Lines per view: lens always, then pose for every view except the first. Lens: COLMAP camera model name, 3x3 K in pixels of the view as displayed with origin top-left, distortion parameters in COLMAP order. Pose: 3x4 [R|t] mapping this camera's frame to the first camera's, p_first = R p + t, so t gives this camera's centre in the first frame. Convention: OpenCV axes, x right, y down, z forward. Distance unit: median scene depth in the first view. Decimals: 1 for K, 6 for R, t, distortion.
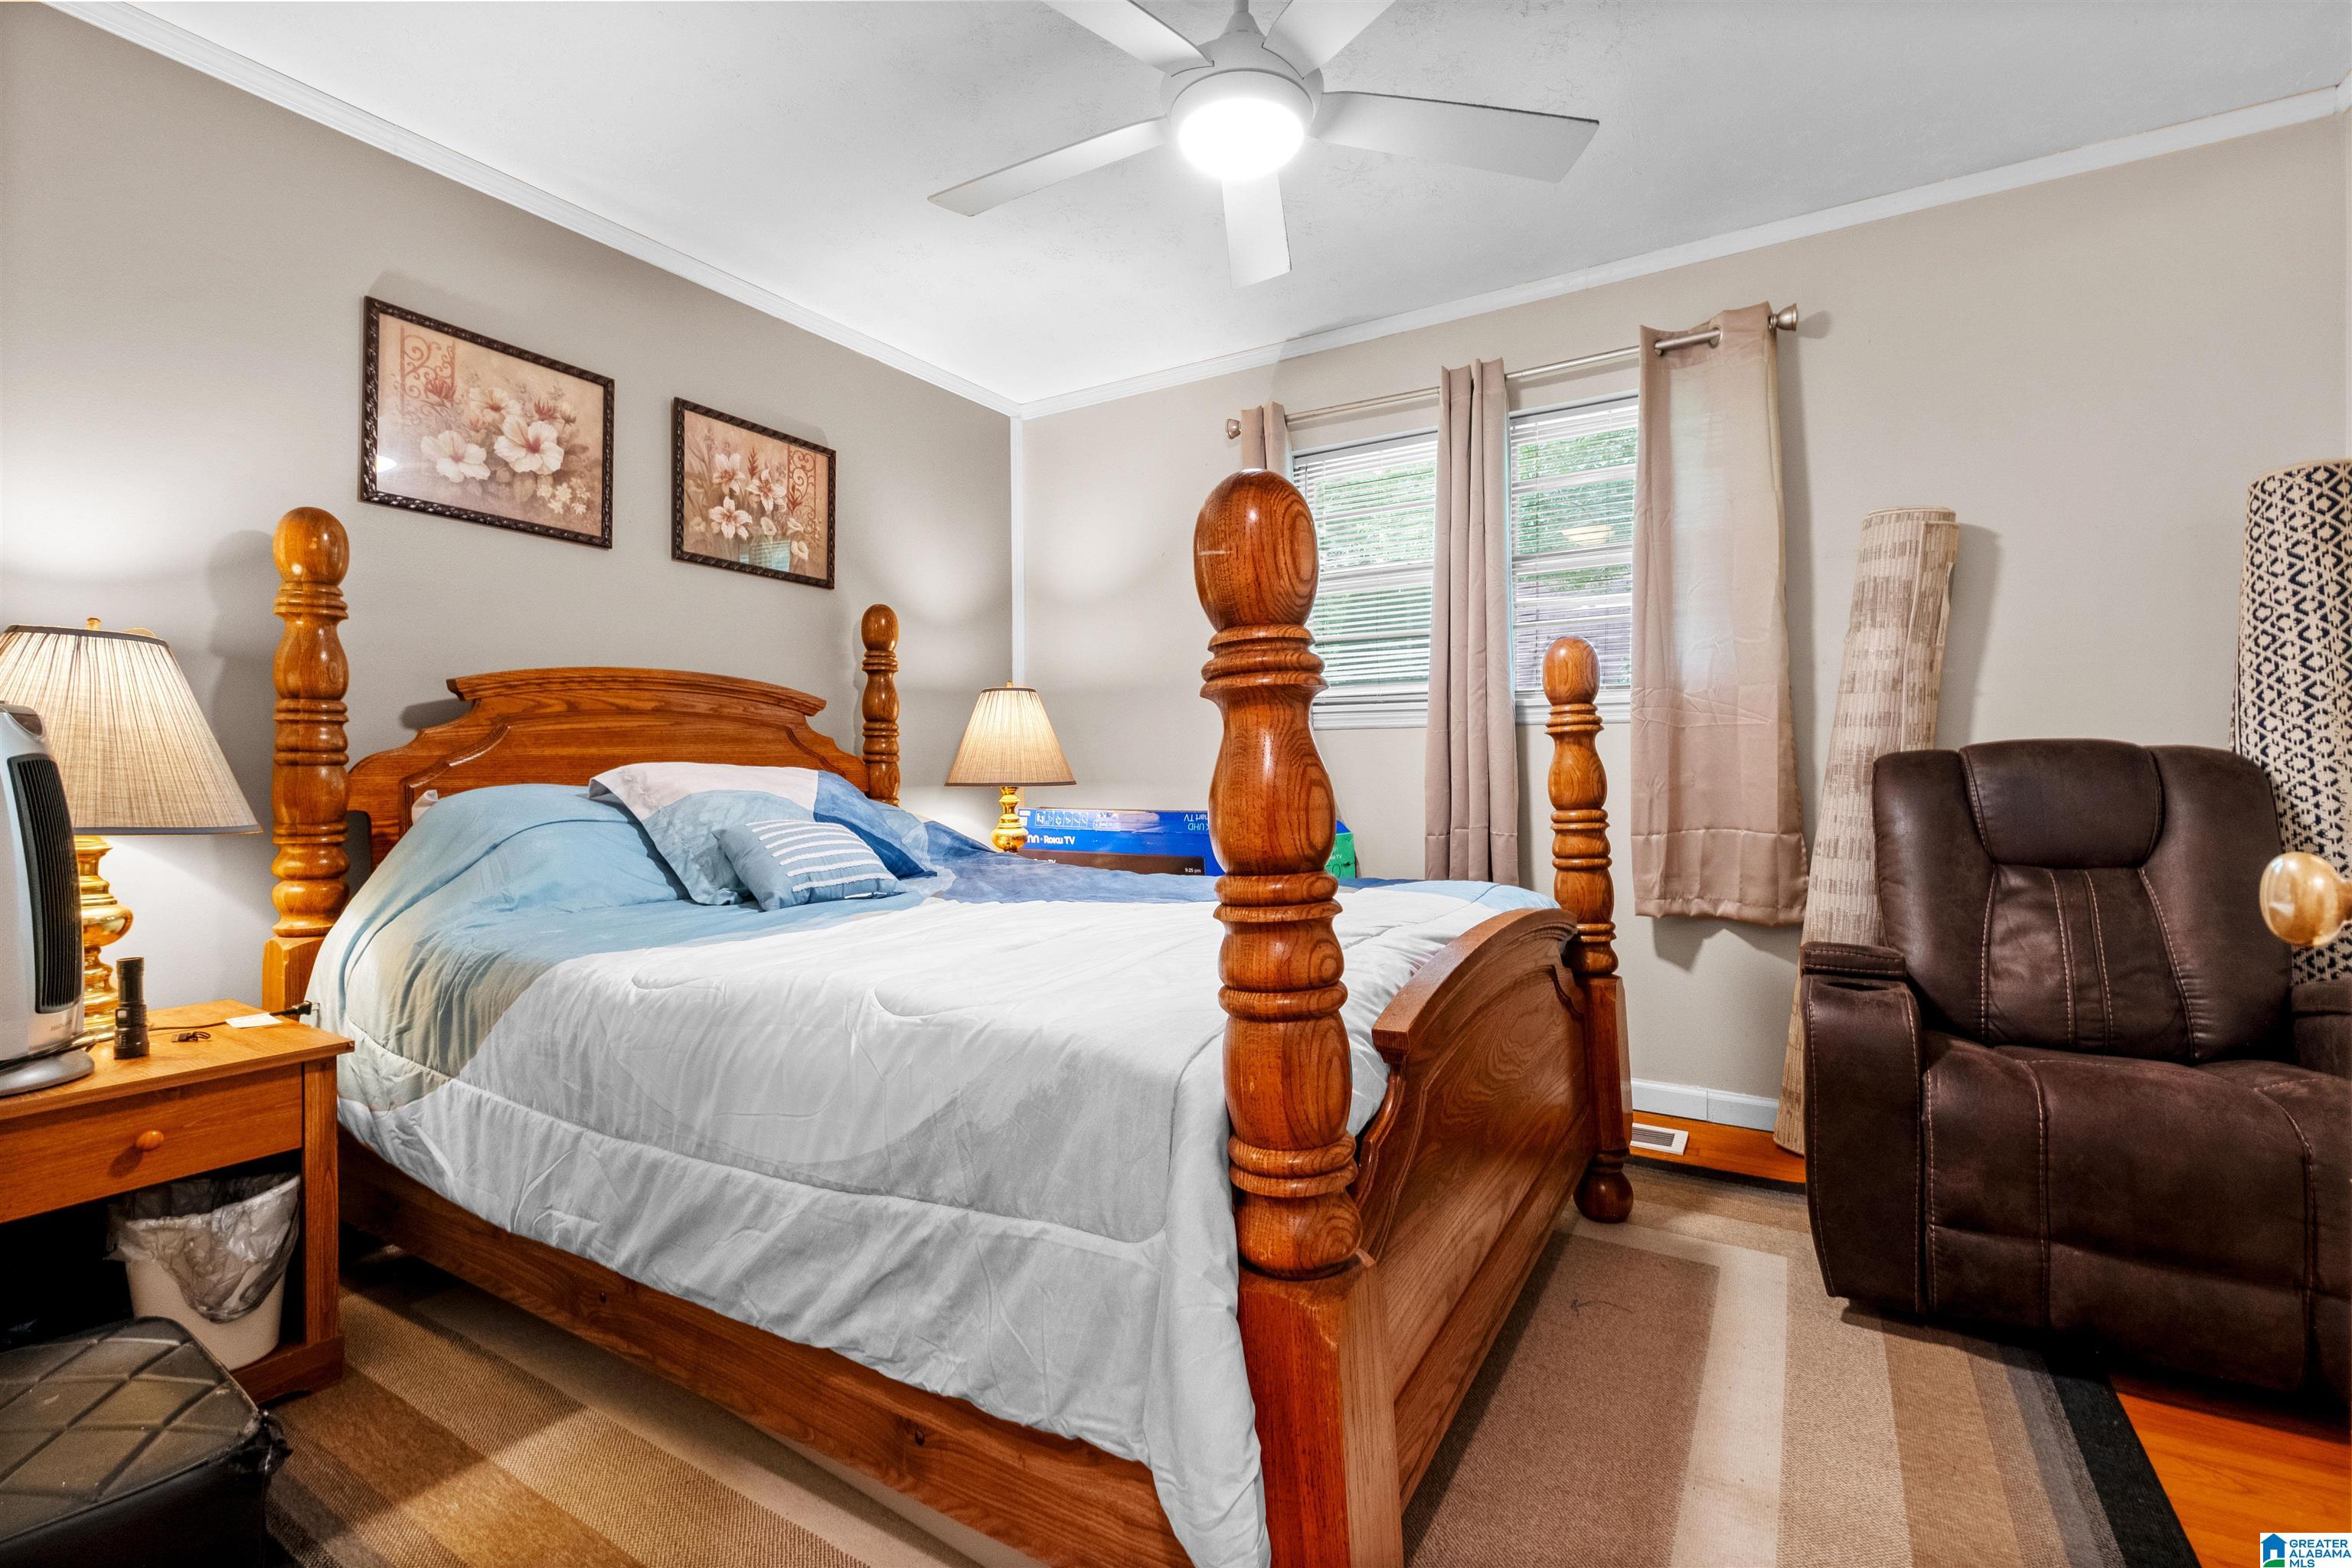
lens RADIAL K [[1032.3, 0, 1183.4], [0, 1032.3, 770.9], [0, 0, 1]] dist [-0.001796, -0.000977]
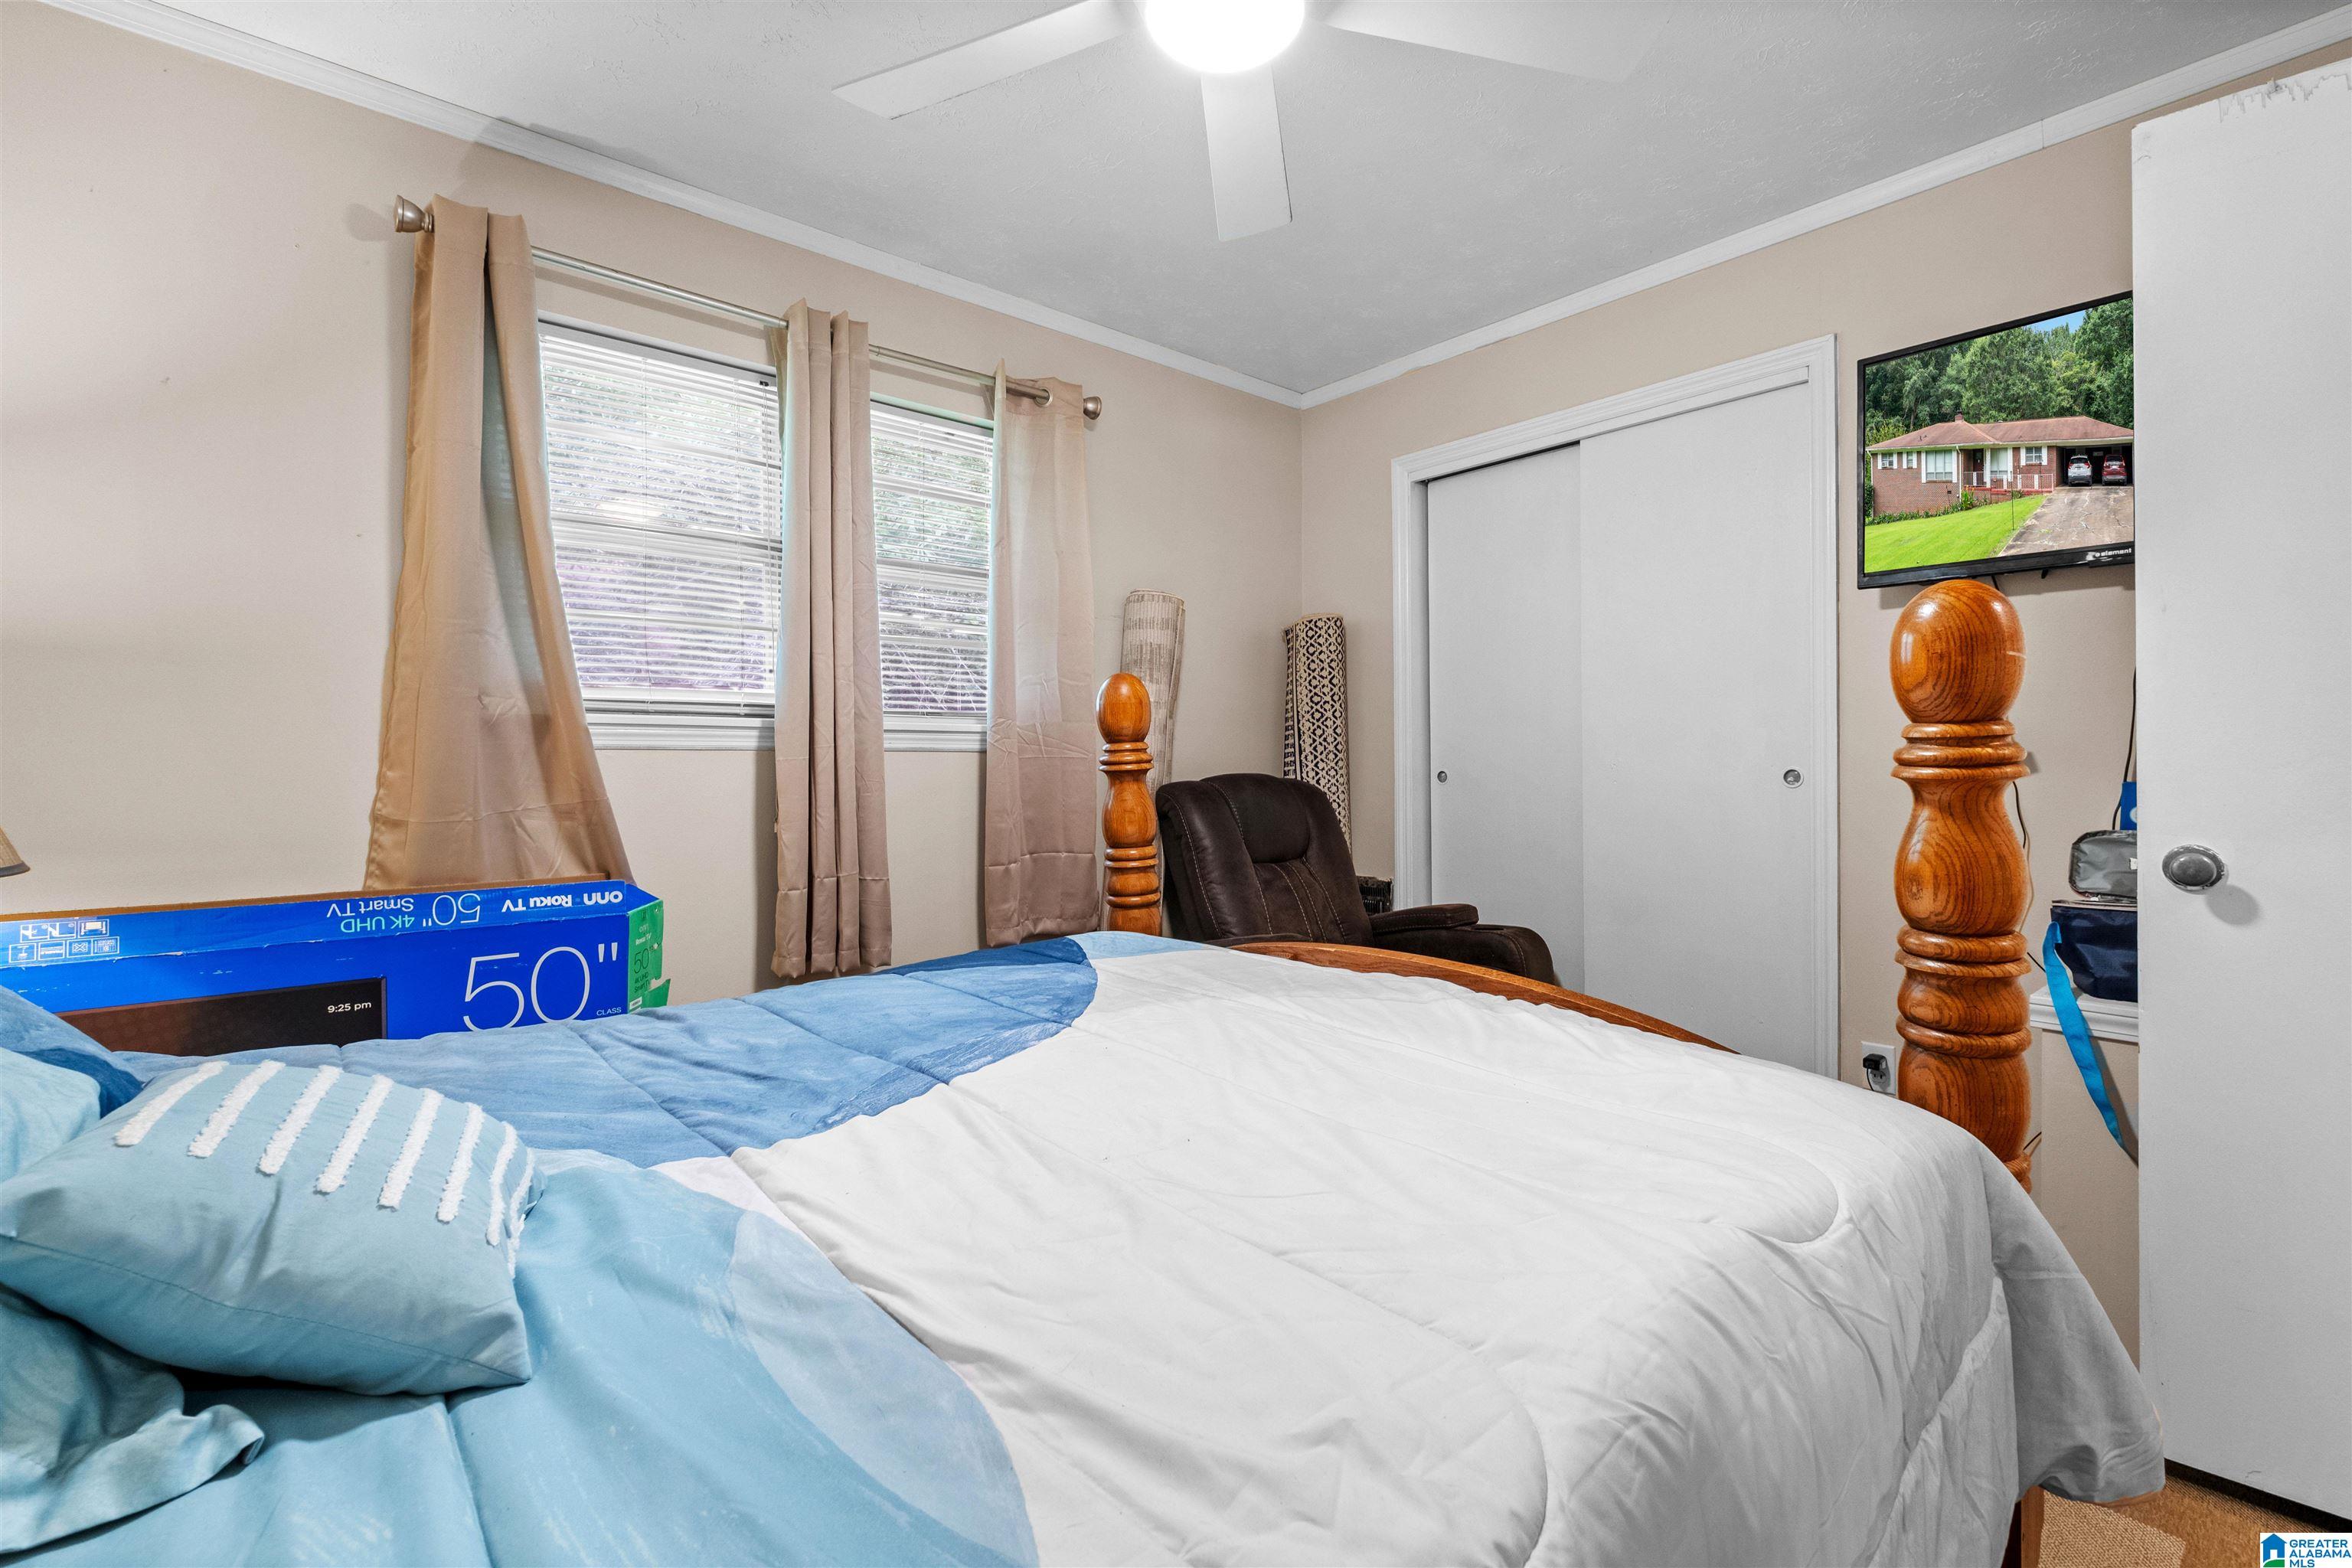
lens RADIAL K [[1032.3, 0, 1182.6], [0, 1032.3, 770.2], [0, 0, 1]] dist [-0.001796, -0.000977]
pose [[0.297611, -0.005205, 0.954673, -0.568847], [0.002885, 0.999985, 0.004552, -0.042122], [-0.954683, 0.001399, 0.297621, 0.648915]]
